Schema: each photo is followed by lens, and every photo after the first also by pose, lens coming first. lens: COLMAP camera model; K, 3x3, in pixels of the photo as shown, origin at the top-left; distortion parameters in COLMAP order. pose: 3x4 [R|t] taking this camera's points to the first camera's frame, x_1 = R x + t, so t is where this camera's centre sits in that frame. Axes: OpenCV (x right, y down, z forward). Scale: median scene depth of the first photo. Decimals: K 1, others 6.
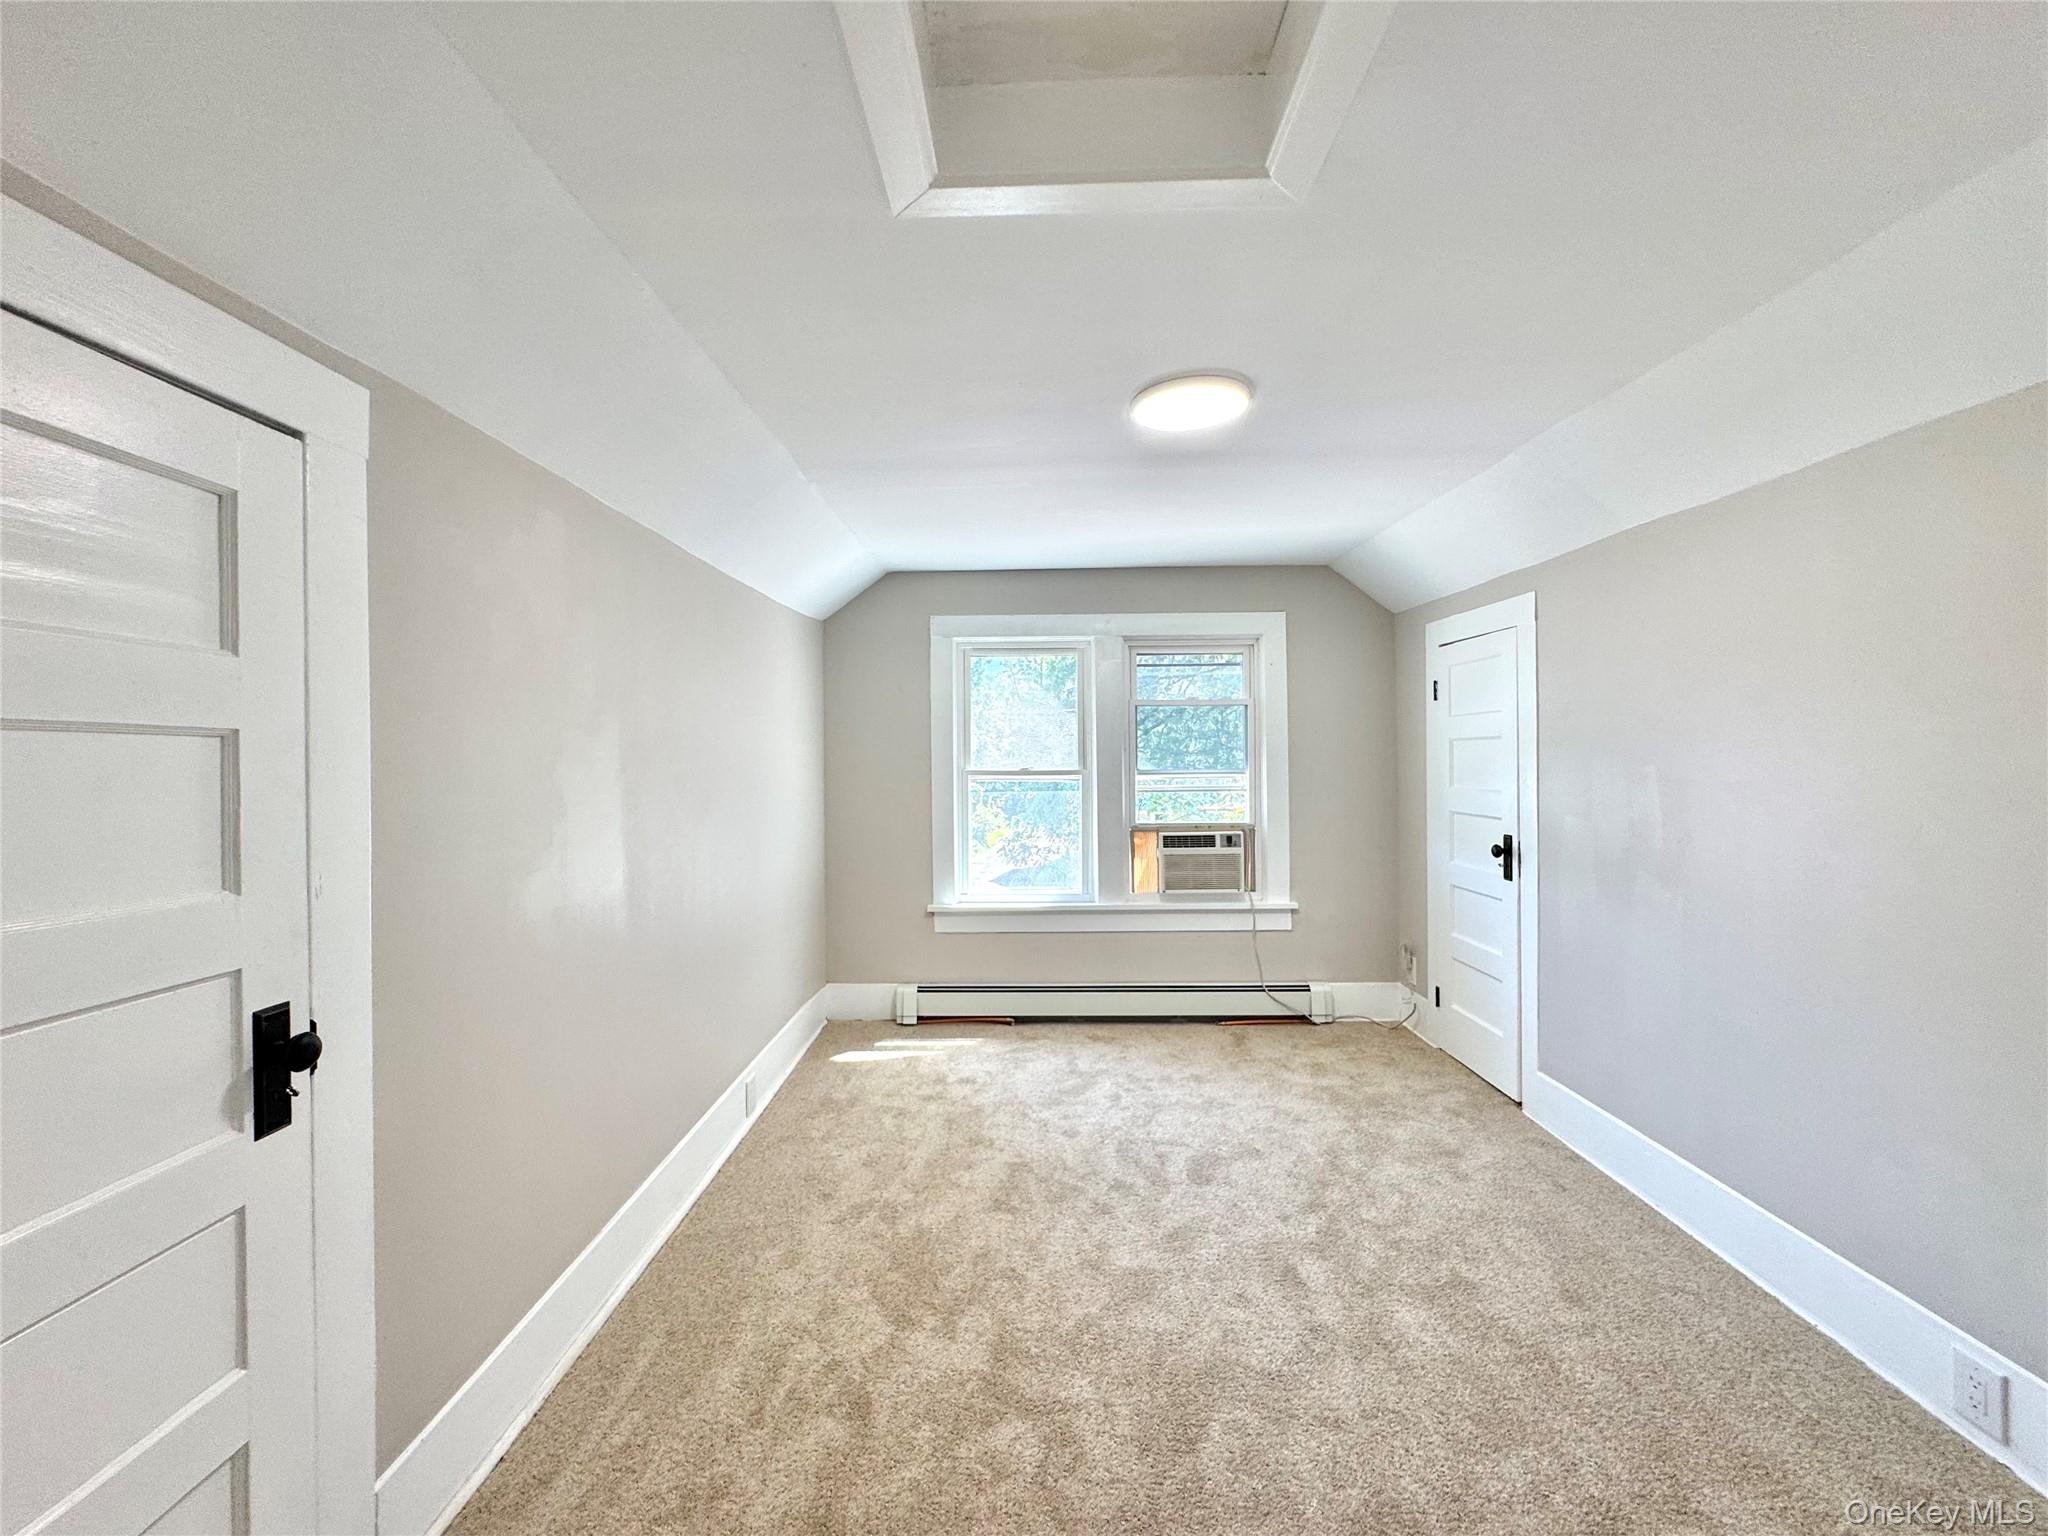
lens RADIAL K [[835.1, 0, 1024.0], [0, 835.1, 768.0], [0, 0, 1]] dist [-0.000176, -0.000010]
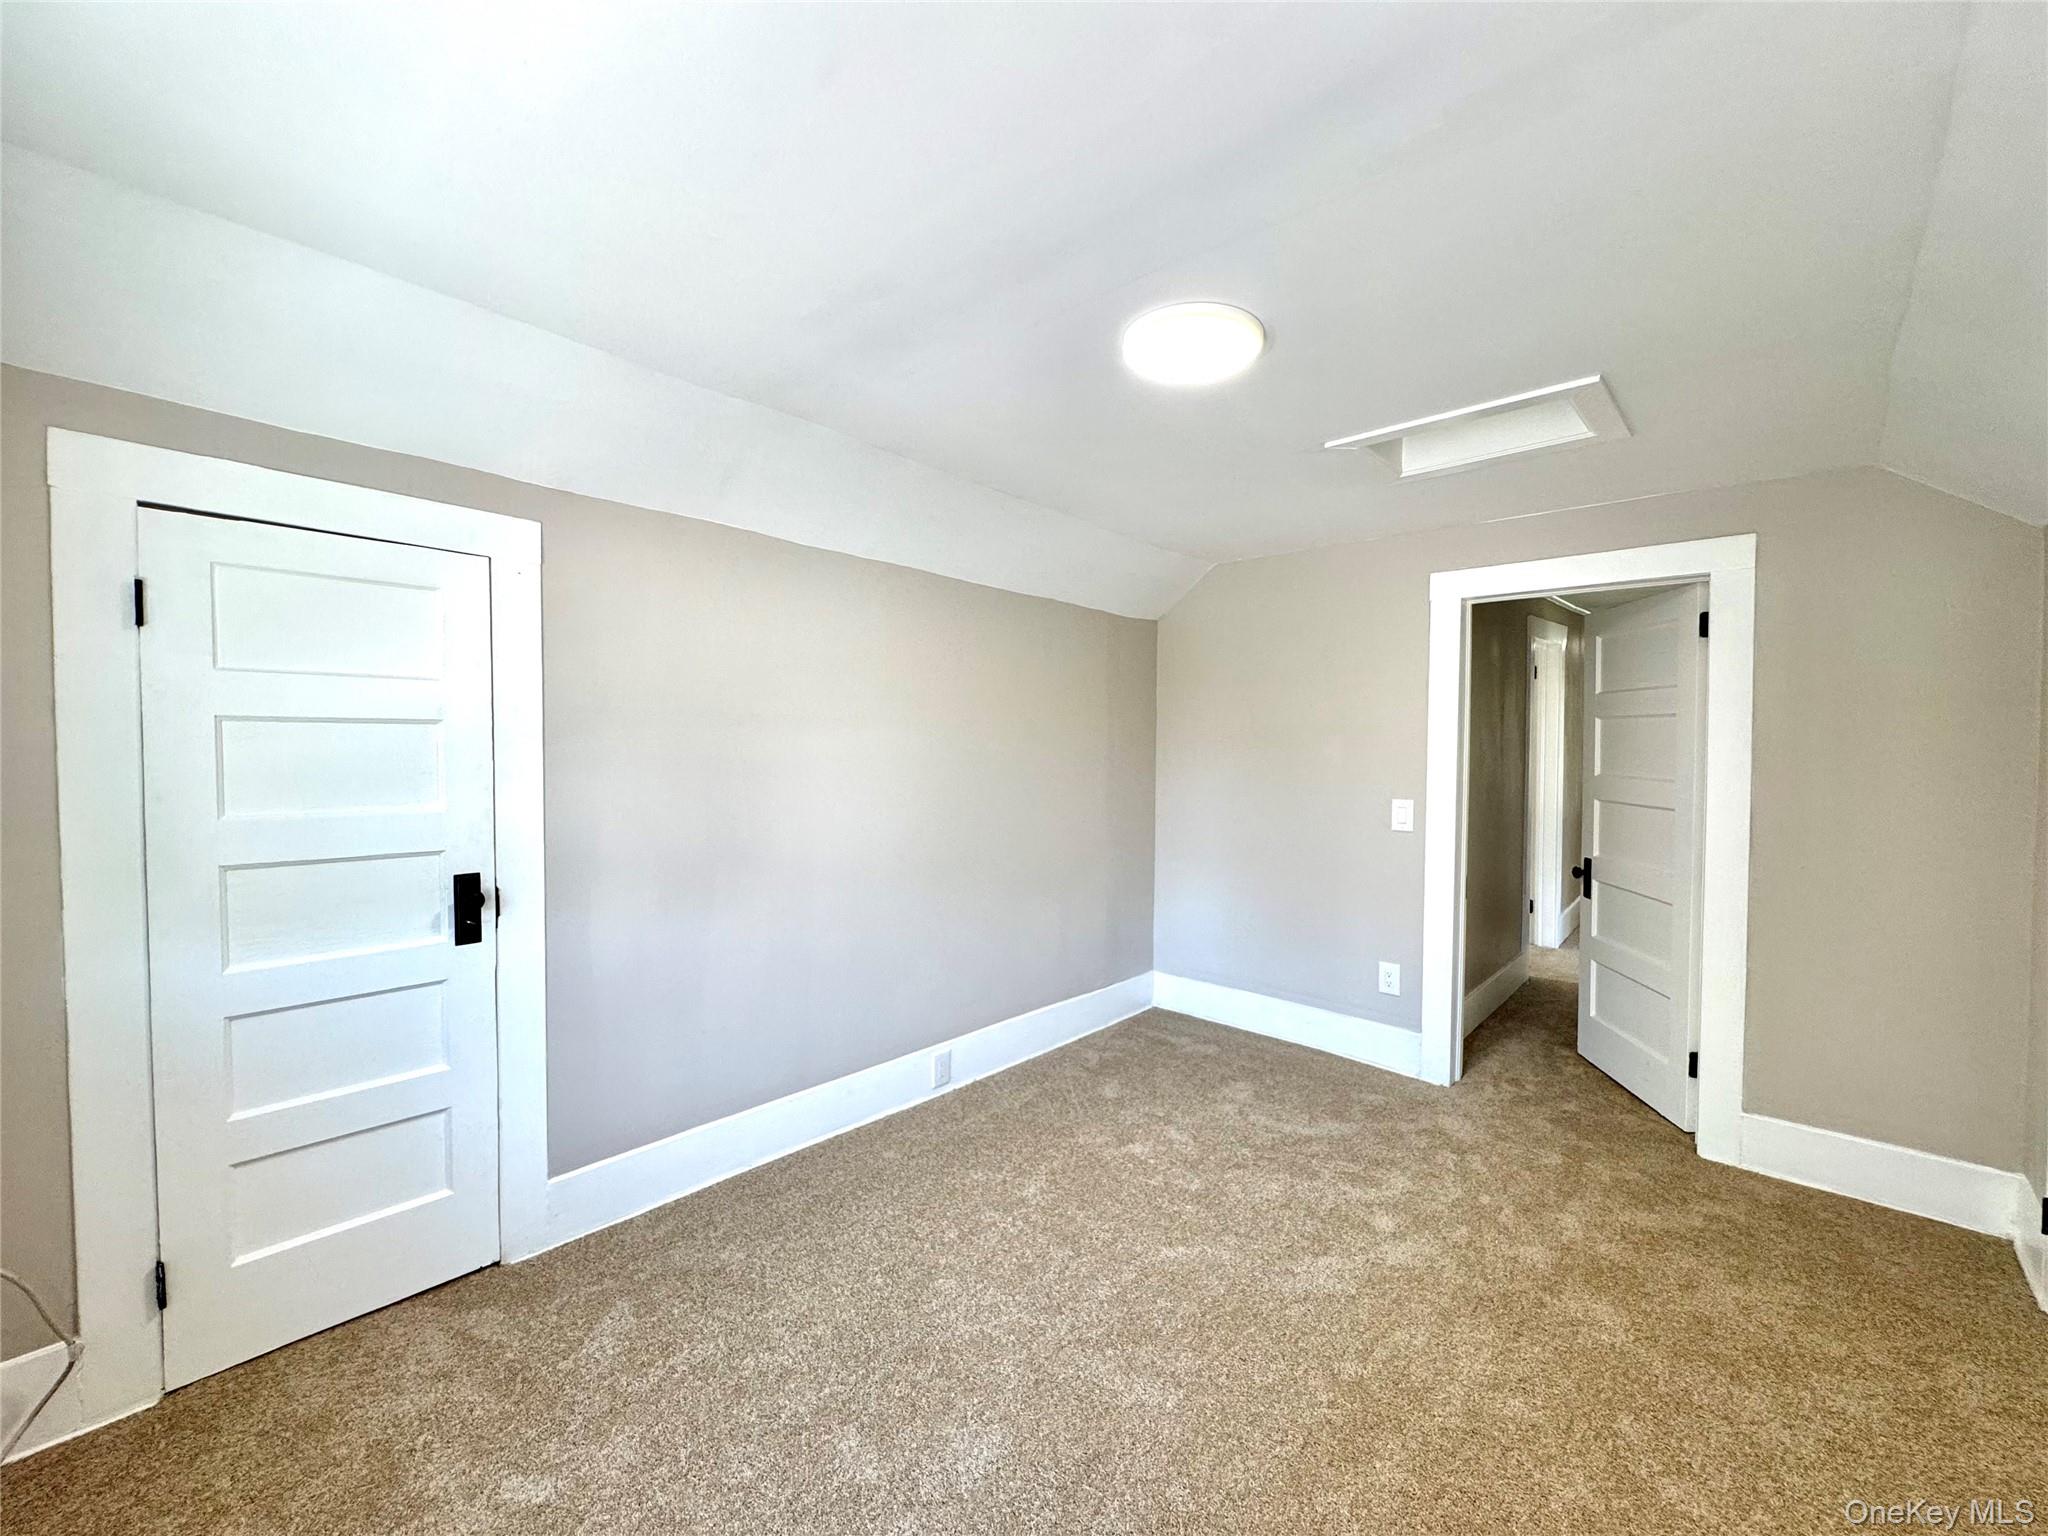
lens RADIAL K [[835.1, 0, 1024.0], [0, 835.1, 768.0], [0, 0, 1]] dist [-0.000176, -0.000010]
pose [[-0.743448, -0.009332, 0.668728, -0.175668], [0.011305, 0.999584, 0.026518, -0.014369], [-0.668698, 0.027275, -0.743034, 1.191467]]
